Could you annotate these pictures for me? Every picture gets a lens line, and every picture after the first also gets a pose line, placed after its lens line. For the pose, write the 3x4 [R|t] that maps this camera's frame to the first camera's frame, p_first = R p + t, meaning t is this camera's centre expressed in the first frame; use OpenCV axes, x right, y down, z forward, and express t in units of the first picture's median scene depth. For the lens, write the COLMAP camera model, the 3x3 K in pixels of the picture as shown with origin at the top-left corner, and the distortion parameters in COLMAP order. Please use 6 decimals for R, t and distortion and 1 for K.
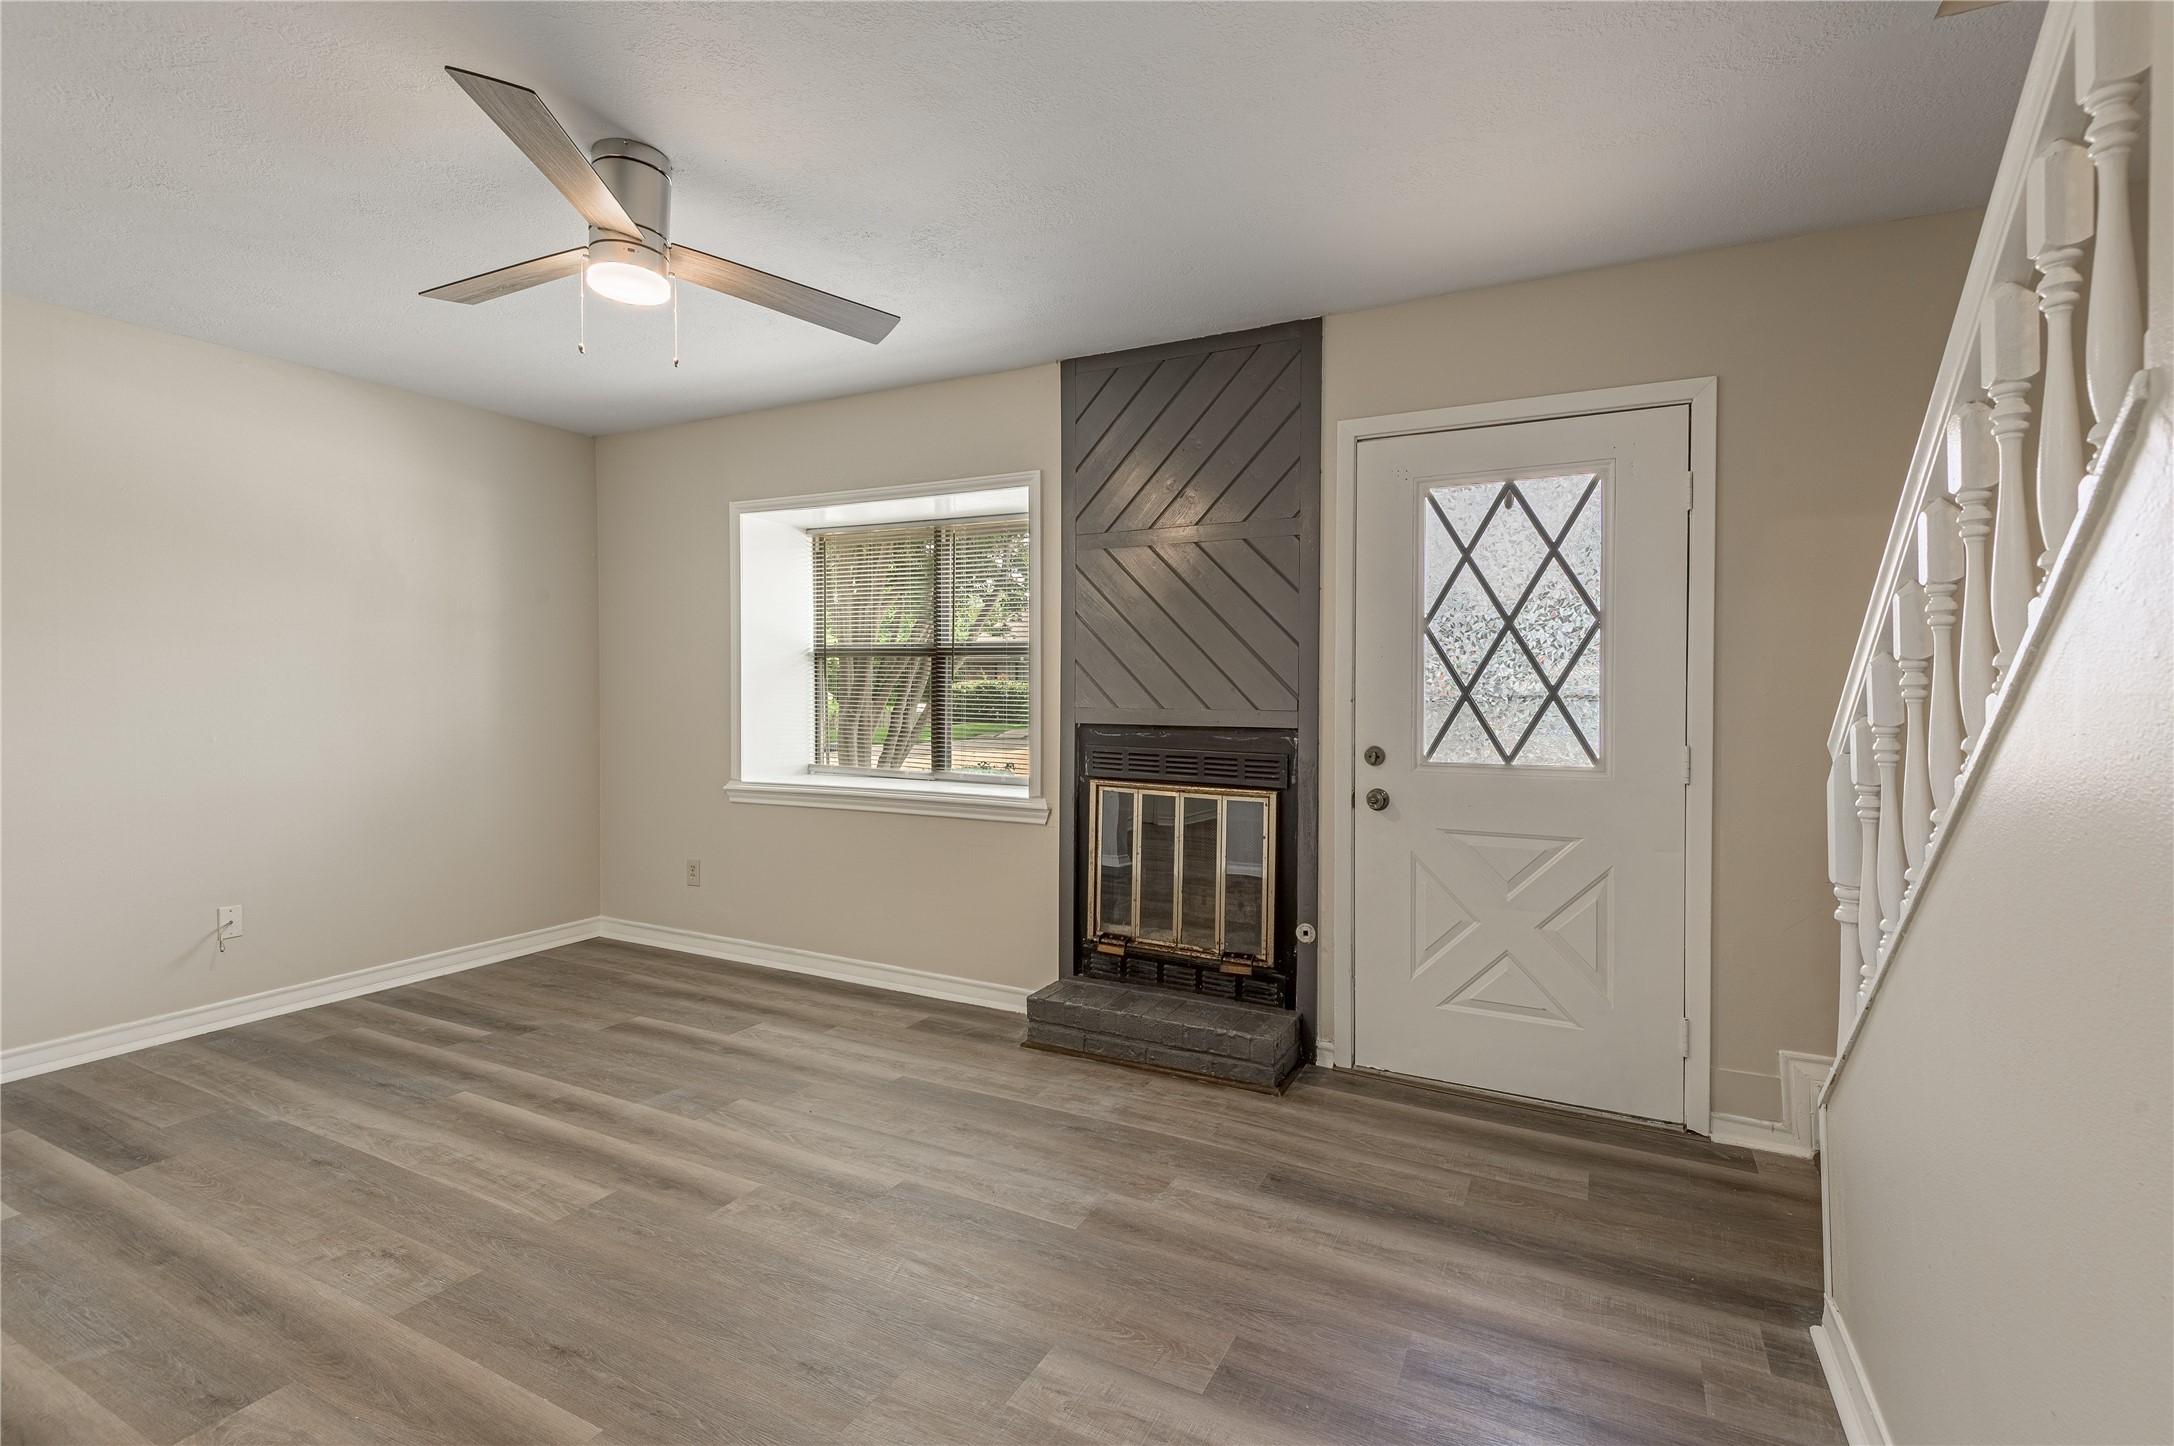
lens RADIAL K [[996.9, 0, 1079.9], [0, 996.9, 730.6], [0, 0, 1]] dist [0.038881, -0.025053]
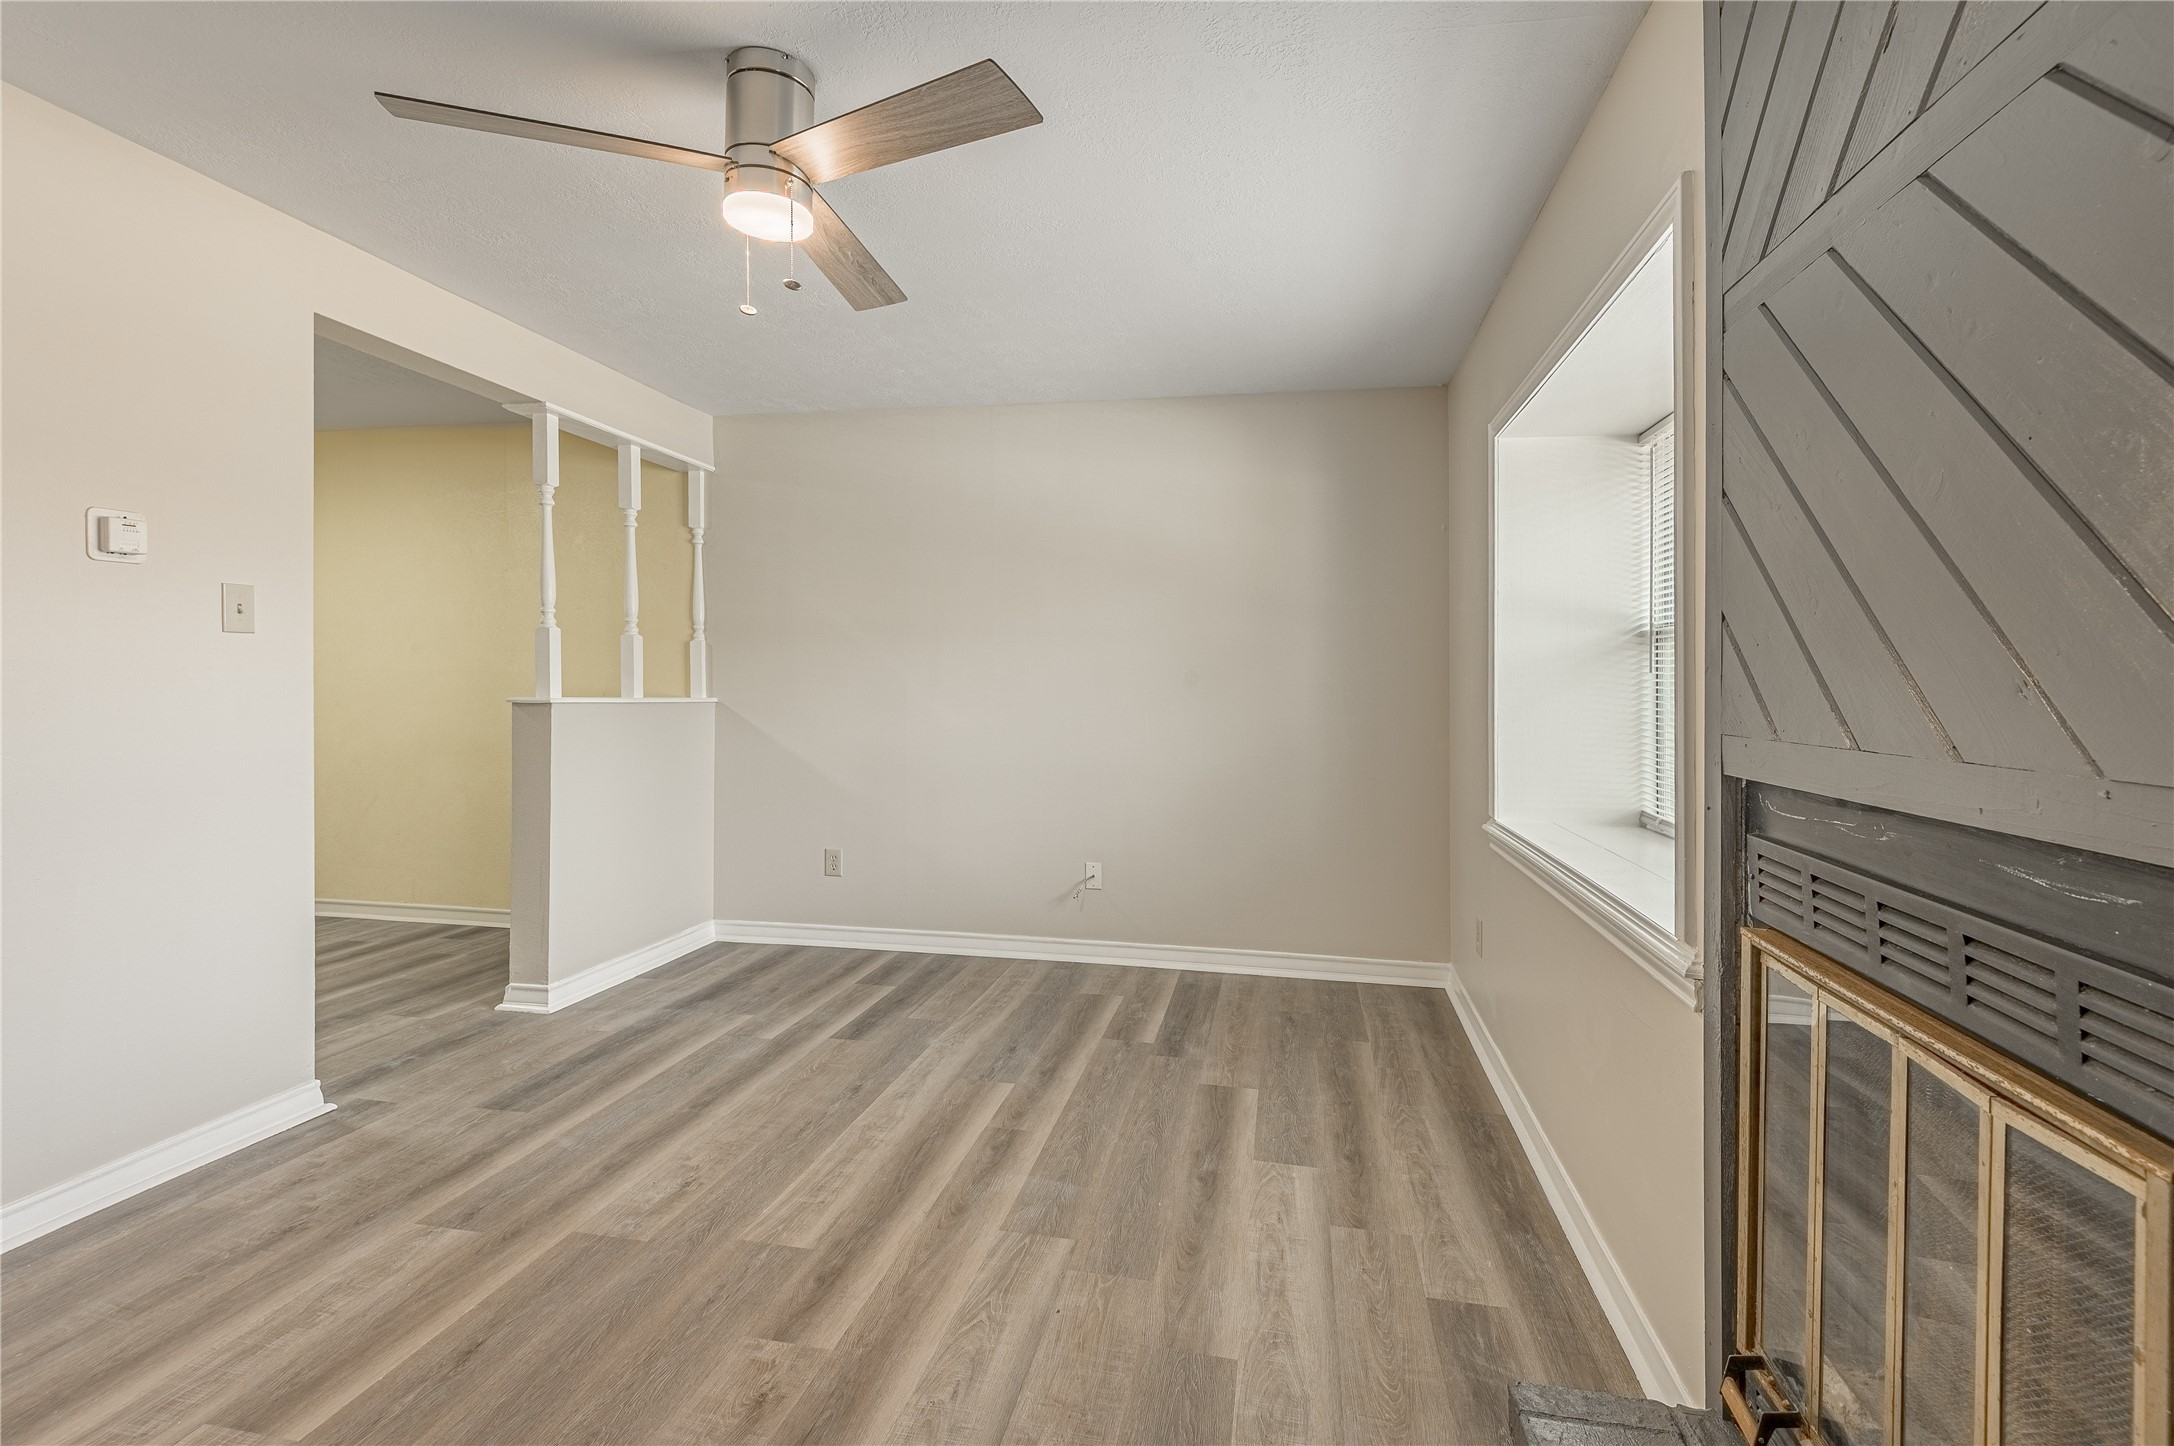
lens RADIAL K [[996.9, 0, 1079.9], [0, 996.9, 730.6], [0, 0, 1]] dist [0.038881, -0.025053]
pose [[0.292620, 0.051597, -0.954836, 0.322146], [-0.052471, 0.997905, 0.037844, -0.032951], [0.954788, 0.039028, 0.294714, 0.707497]]
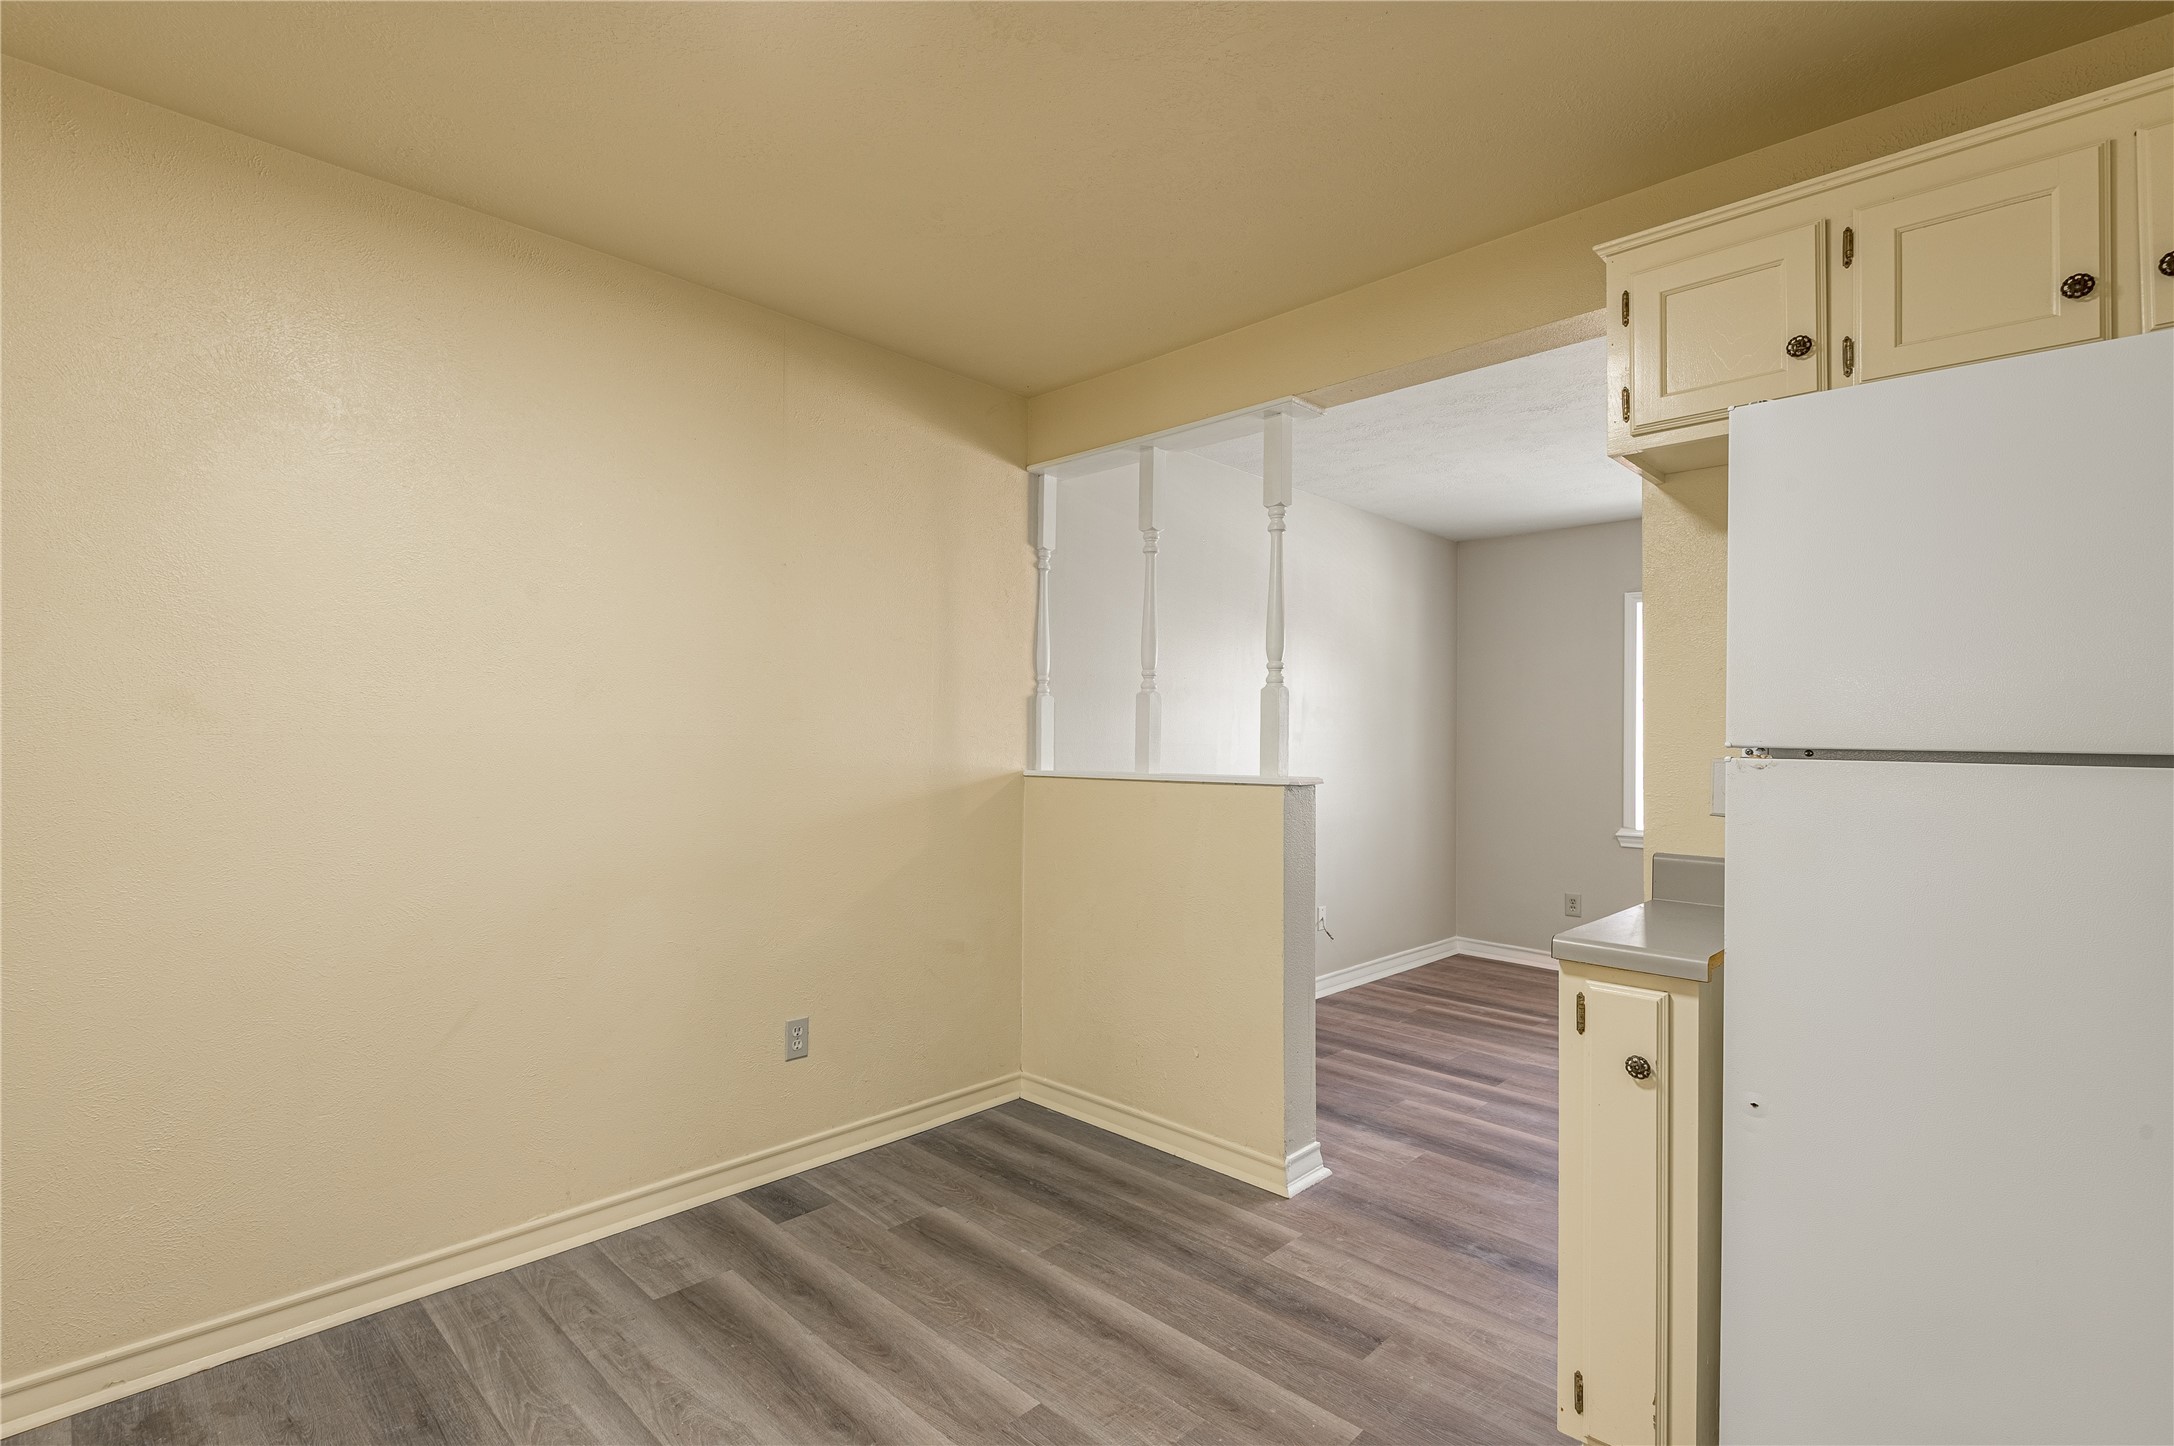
lens RADIAL K [[996.9, 0, 1079.9], [0, 996.9, 730.6], [0, 0, 1]] dist [0.038881, -0.025053]
pose [[0.959241, 0.003060, -0.282574, -0.875772], [-0.020122, 0.998143, -0.057499, 0.024206], [0.281873, 0.060841, 0.957521, -0.445222]]
